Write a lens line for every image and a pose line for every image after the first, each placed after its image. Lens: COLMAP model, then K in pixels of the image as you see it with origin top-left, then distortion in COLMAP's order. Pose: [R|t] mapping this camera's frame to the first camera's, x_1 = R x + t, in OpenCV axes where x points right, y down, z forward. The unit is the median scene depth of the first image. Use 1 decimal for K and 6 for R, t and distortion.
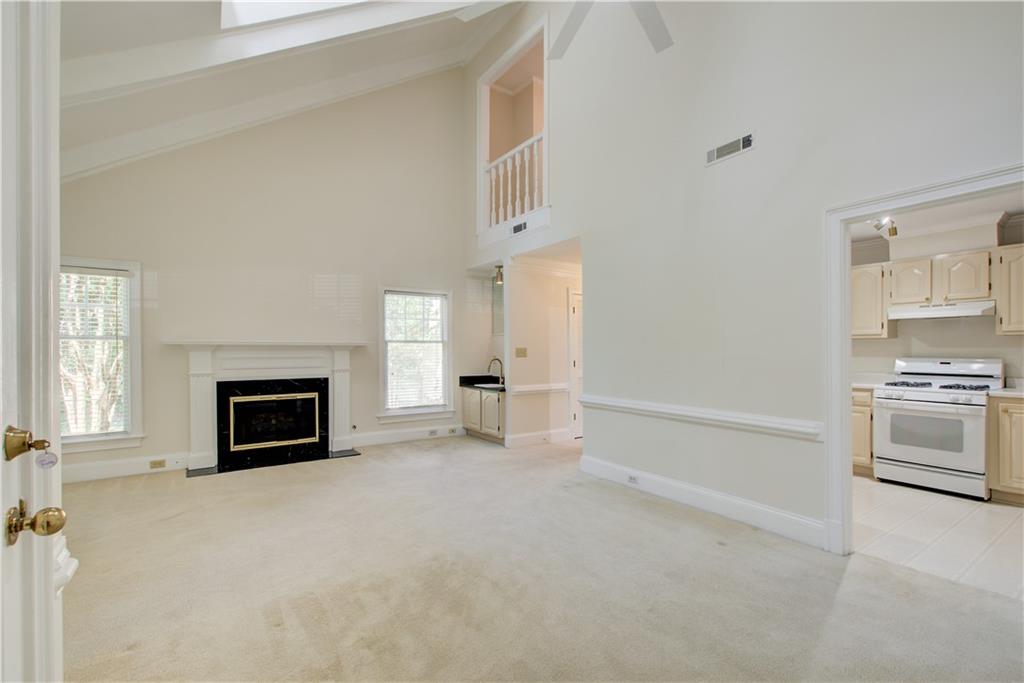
lens RADIAL K [[462.6, 0, 515.2], [0, 462.6, 352.5], [0, 0, 1]] dist [0.004592, -0.002008]
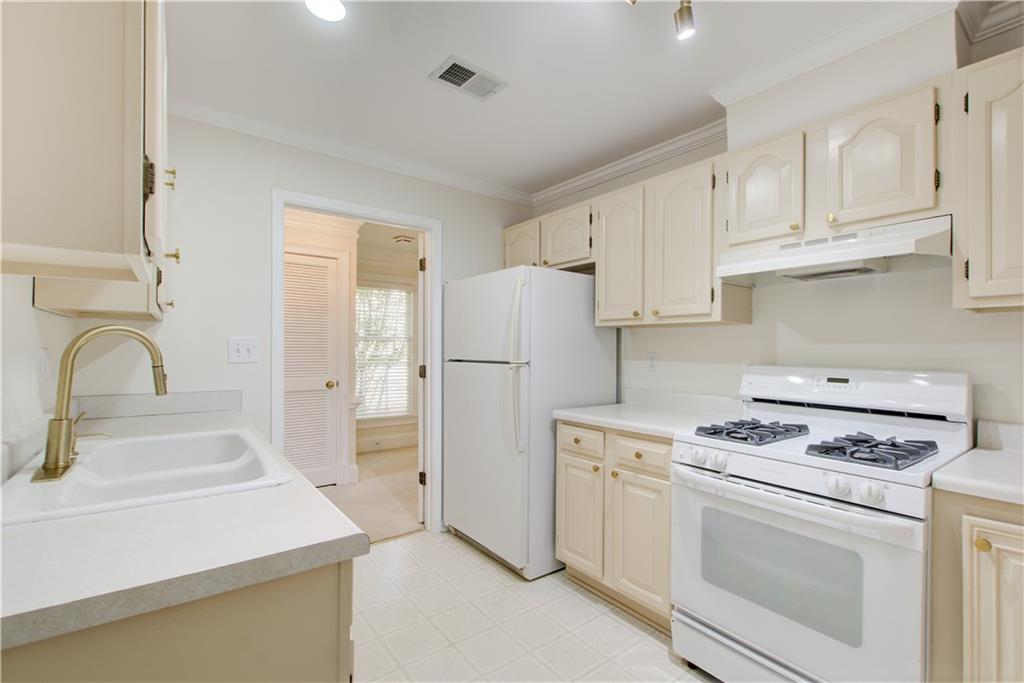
lens RADIAL K [[462.6, 0, 510.4], [0, 462.6, 345.5], [0, 0, 1]] dist [0.004592, -0.002008]
pose [[0.998890, 0.011175, 0.045753, 0.647176], [-0.010654, 0.999876, -0.011617, -0.000909], [-0.045877, 0.011117, 0.998885, 0.627402]]
